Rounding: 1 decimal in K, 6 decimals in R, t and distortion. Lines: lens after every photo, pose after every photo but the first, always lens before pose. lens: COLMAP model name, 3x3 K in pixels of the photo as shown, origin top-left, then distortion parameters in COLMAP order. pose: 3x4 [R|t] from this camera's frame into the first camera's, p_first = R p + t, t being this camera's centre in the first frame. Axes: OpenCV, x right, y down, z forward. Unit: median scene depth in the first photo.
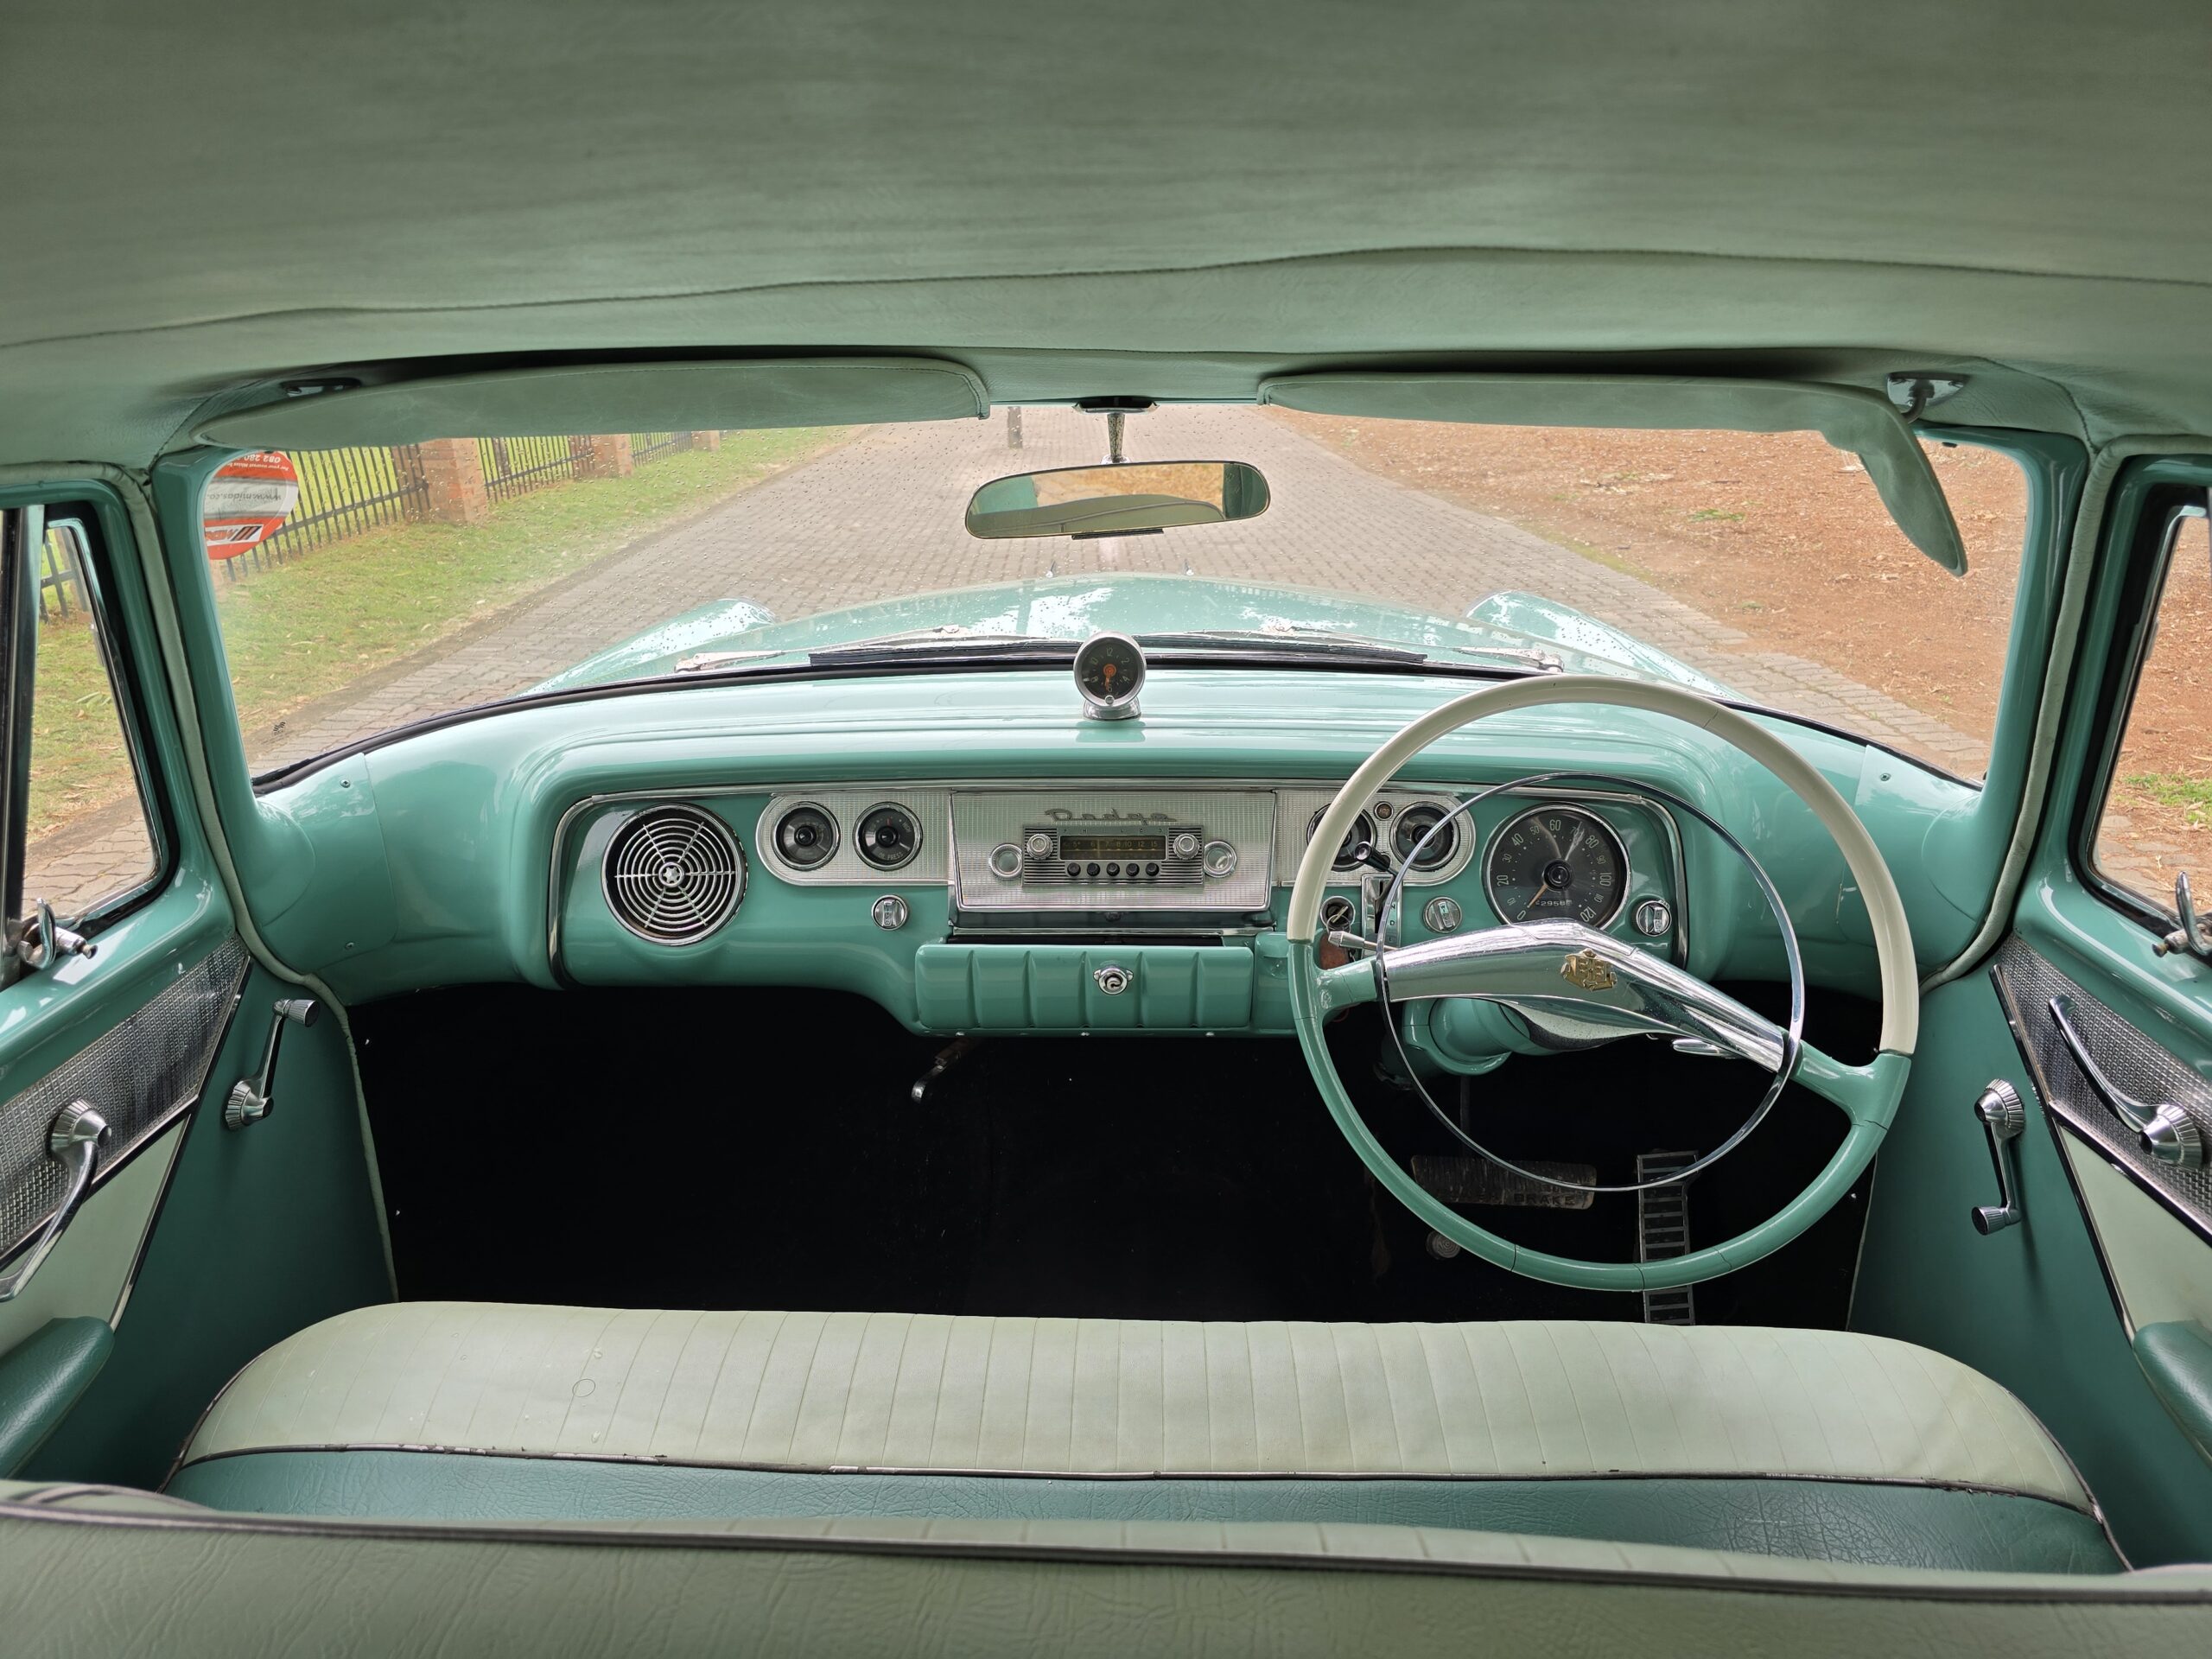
lens RADIAL K [[1555.1, 0, 1106.0], [0, 1555.1, 829.5], [0, 0, 1]] dist [0.039684, -0.002108]
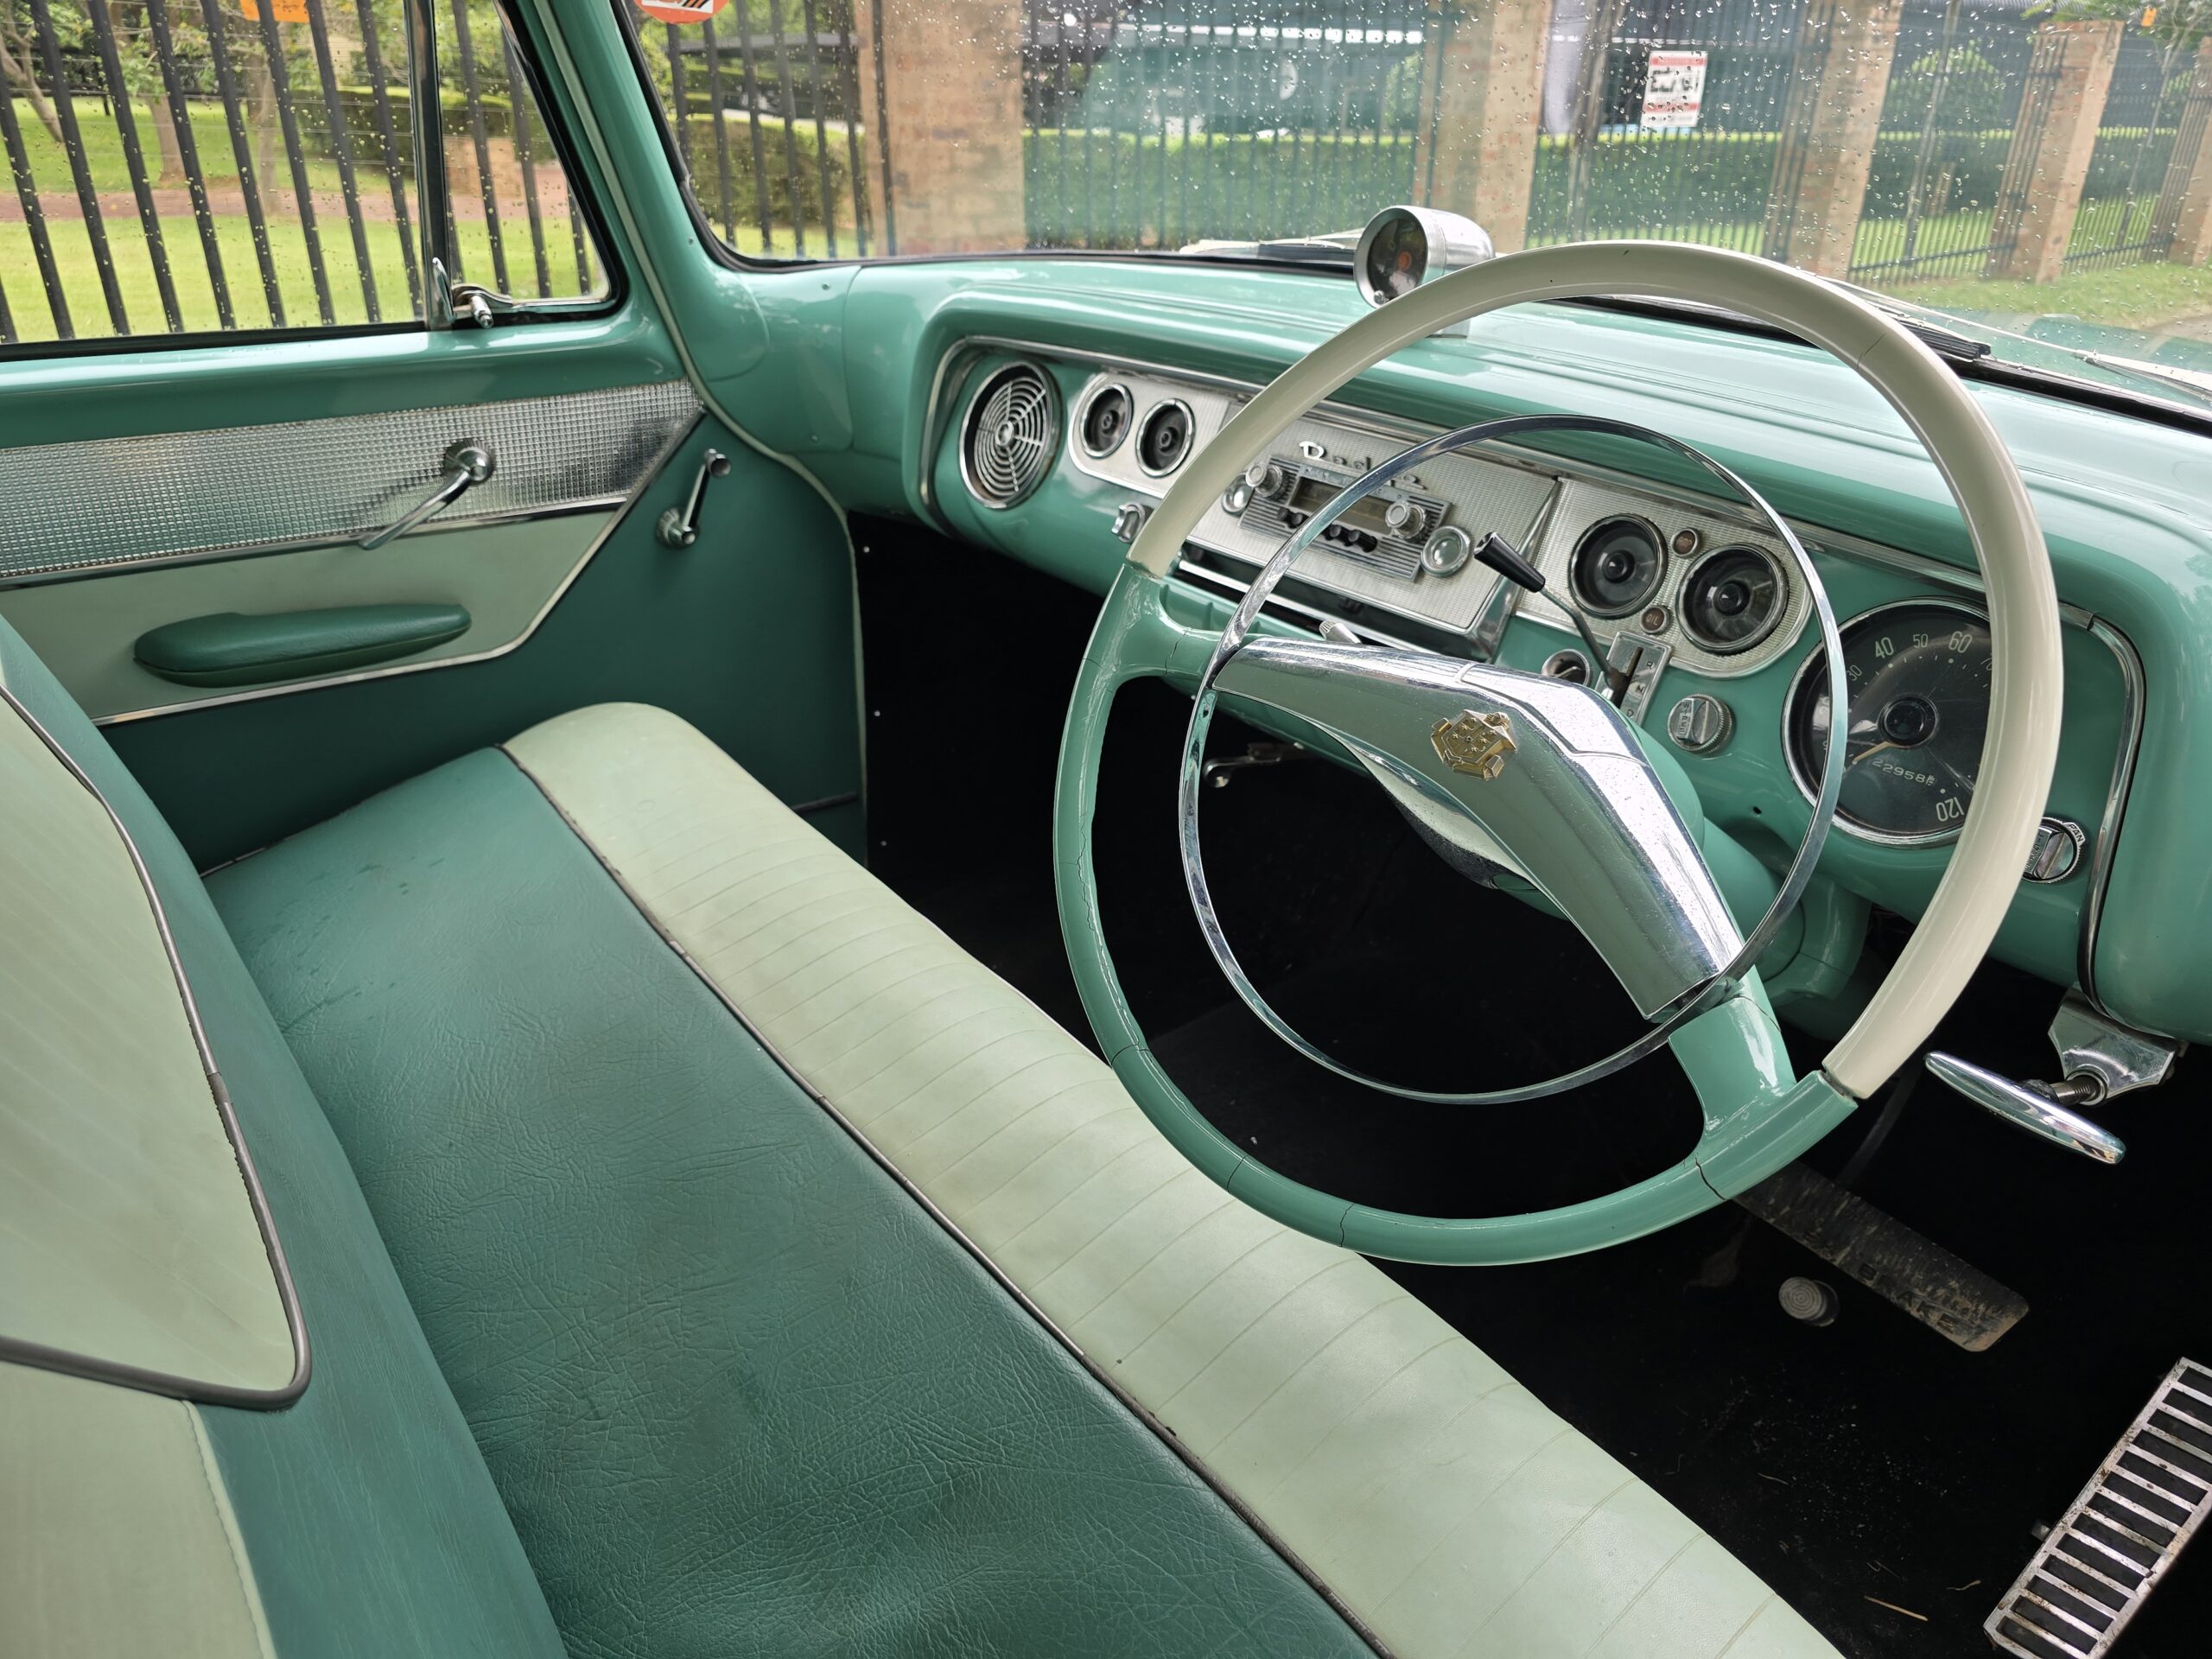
lens RADIAL K [[1555.1, 0, 1106.0], [0, 1555.1, 829.5], [0, 0, 1]] dist [0.039684, -0.002108]
pose [[0.607336, 0.357658, -0.709382, 0.555192], [-0.287397, 0.931365, 0.223523, 0.023630], [0.740639, 0.068120, 0.668442, 0.417902]]
